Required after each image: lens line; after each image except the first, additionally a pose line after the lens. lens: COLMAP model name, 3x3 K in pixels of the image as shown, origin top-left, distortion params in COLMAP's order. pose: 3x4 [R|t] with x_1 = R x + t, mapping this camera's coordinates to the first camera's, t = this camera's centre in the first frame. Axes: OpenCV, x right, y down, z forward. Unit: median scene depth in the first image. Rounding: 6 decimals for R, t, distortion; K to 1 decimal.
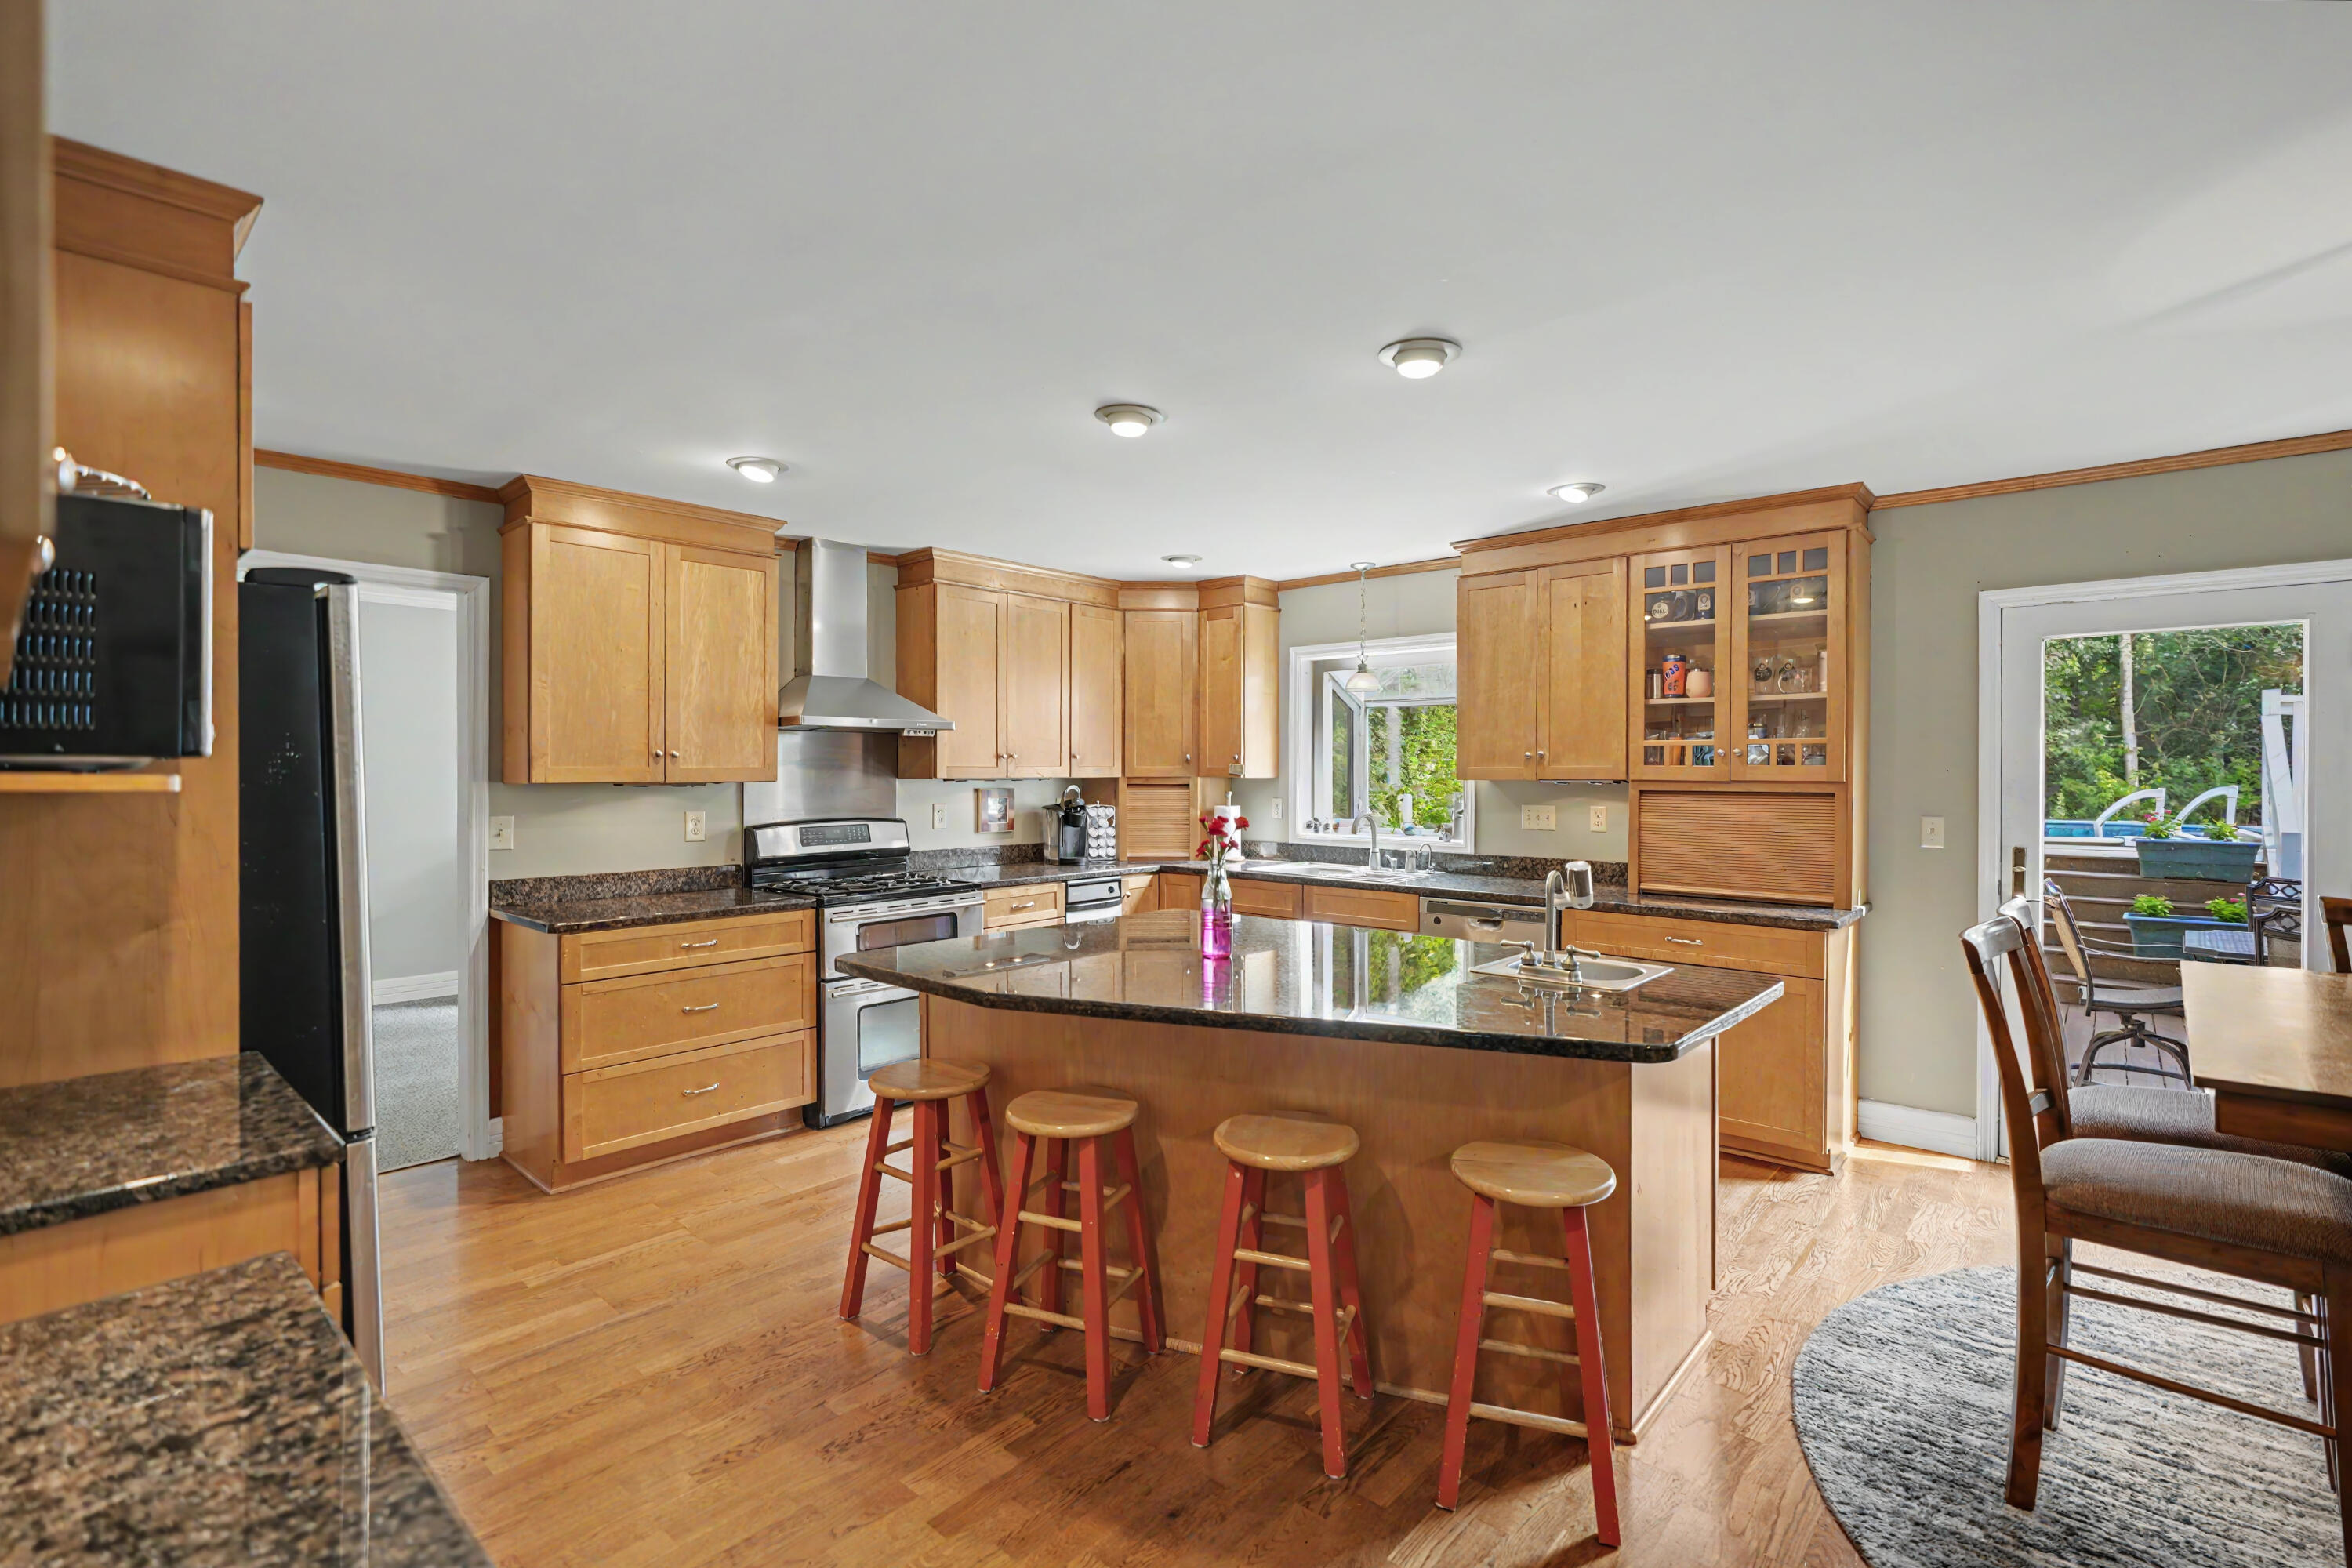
lens RADIAL K [[1086.3, 0, 1181.4], [0, 1086.3, 771.4], [0, 0, 1]] dist [-0.002385, -0.000331]
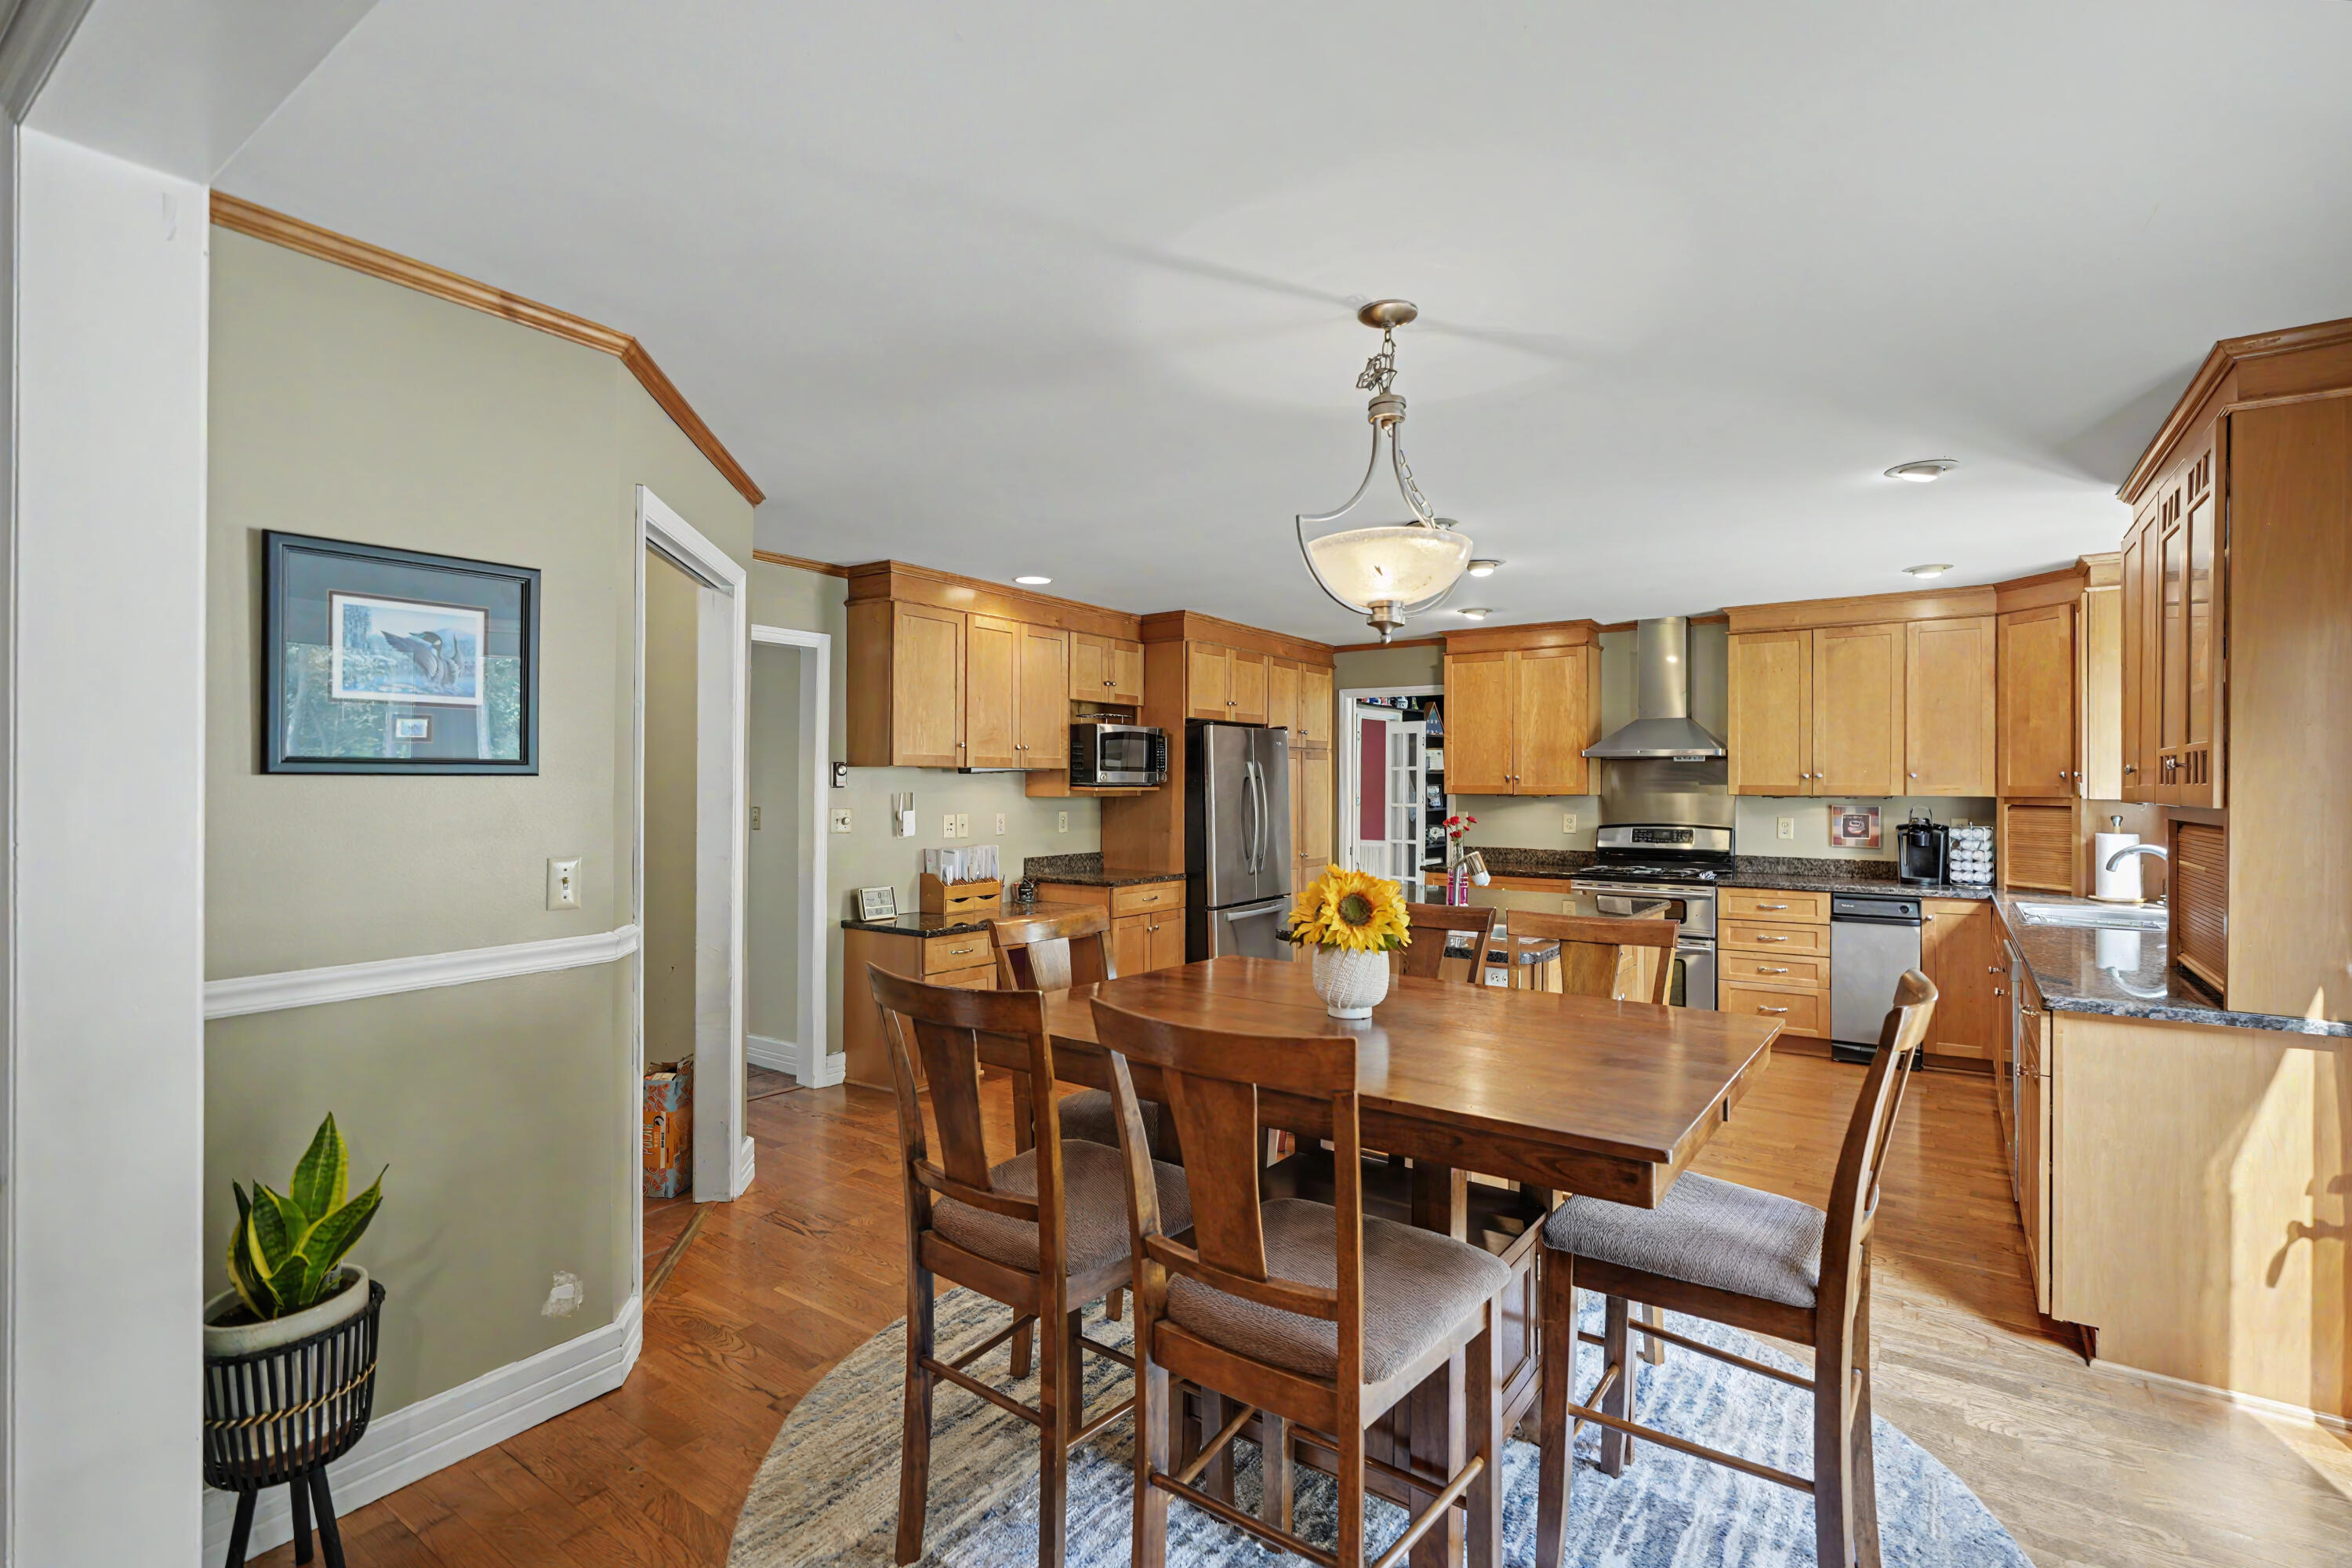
lens RADIAL K [[1086.3, 0, 1181.4], [0, 1086.3, 771.4], [0, 0, 1]] dist [-0.002385, -0.000331]
pose [[0.123086, -0.011669, -0.992327, 0.865718], [-0.005531, 0.999907, -0.012444, -0.001203], [0.992381, 0.007020, 0.123010, 0.228032]]
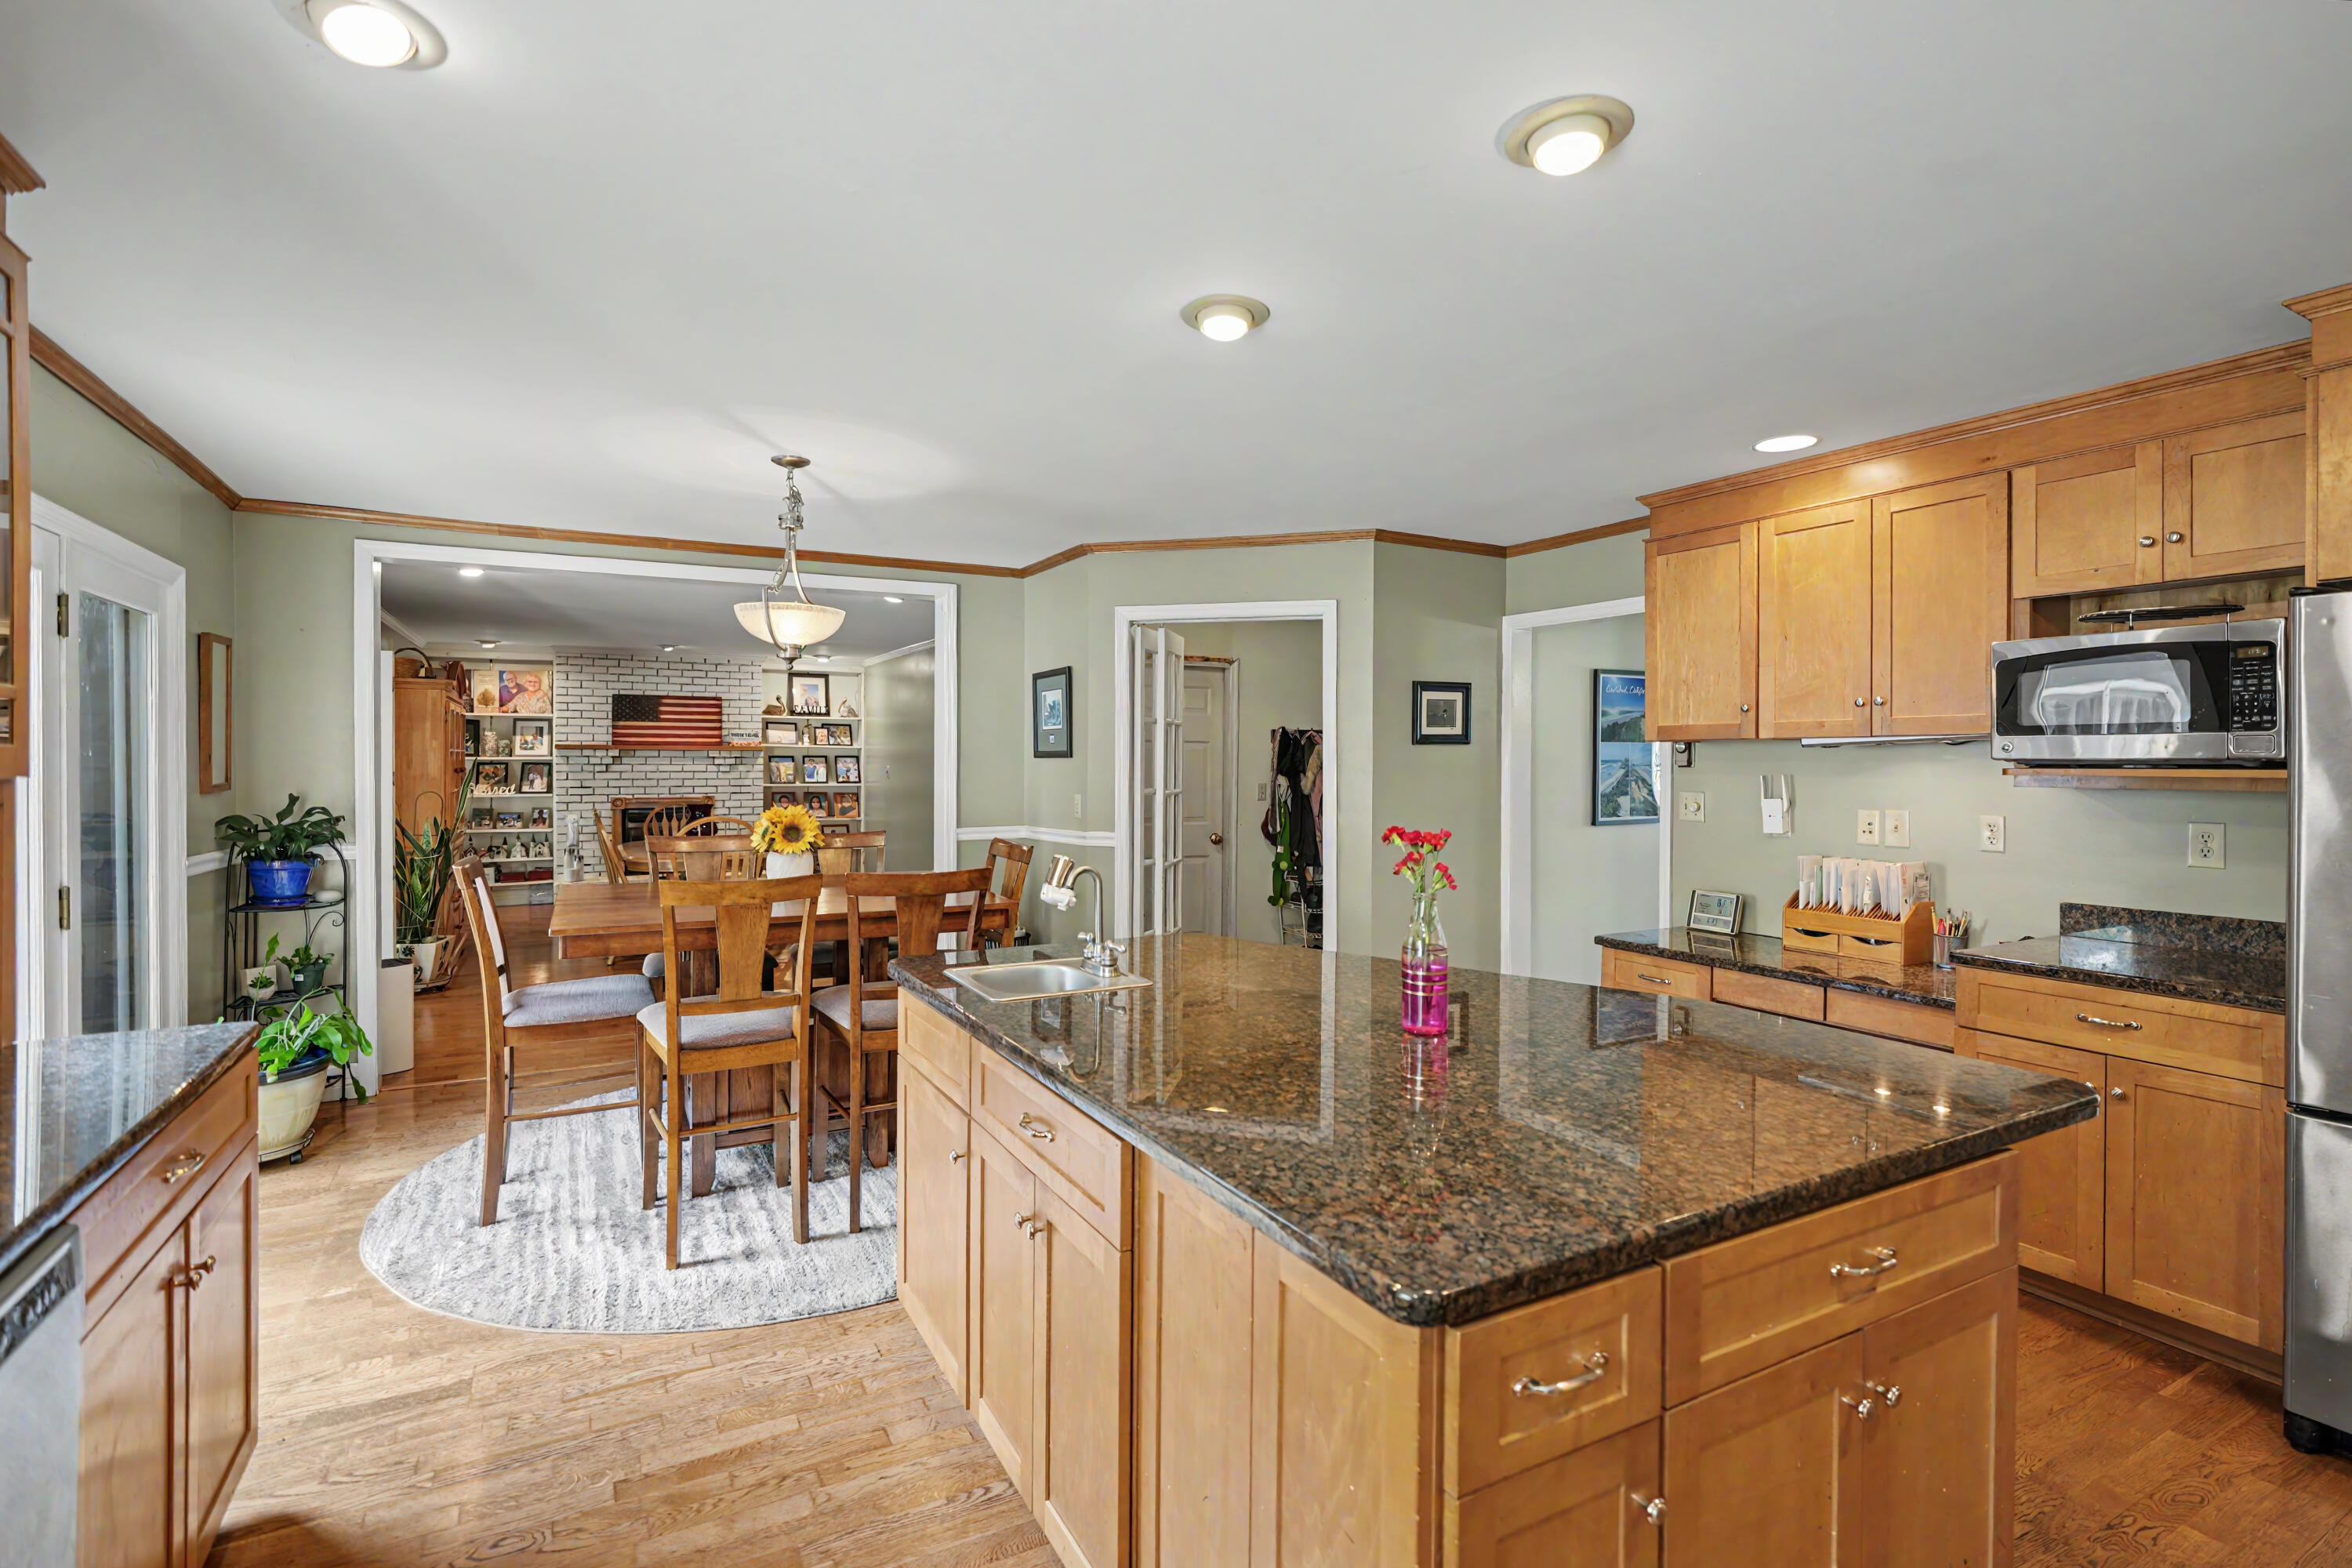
lens RADIAL K [[1086.3, 0, 1181.4], [0, 1086.3, 771.4], [0, 0, 1]] dist [-0.002385, -0.000331]
pose [[-0.950131, -0.005694, 0.311800, -0.008847], [-0.002987, 0.999954, 0.009157, -0.000963], [-0.311837, 0.007769, -0.950104, 0.942721]]
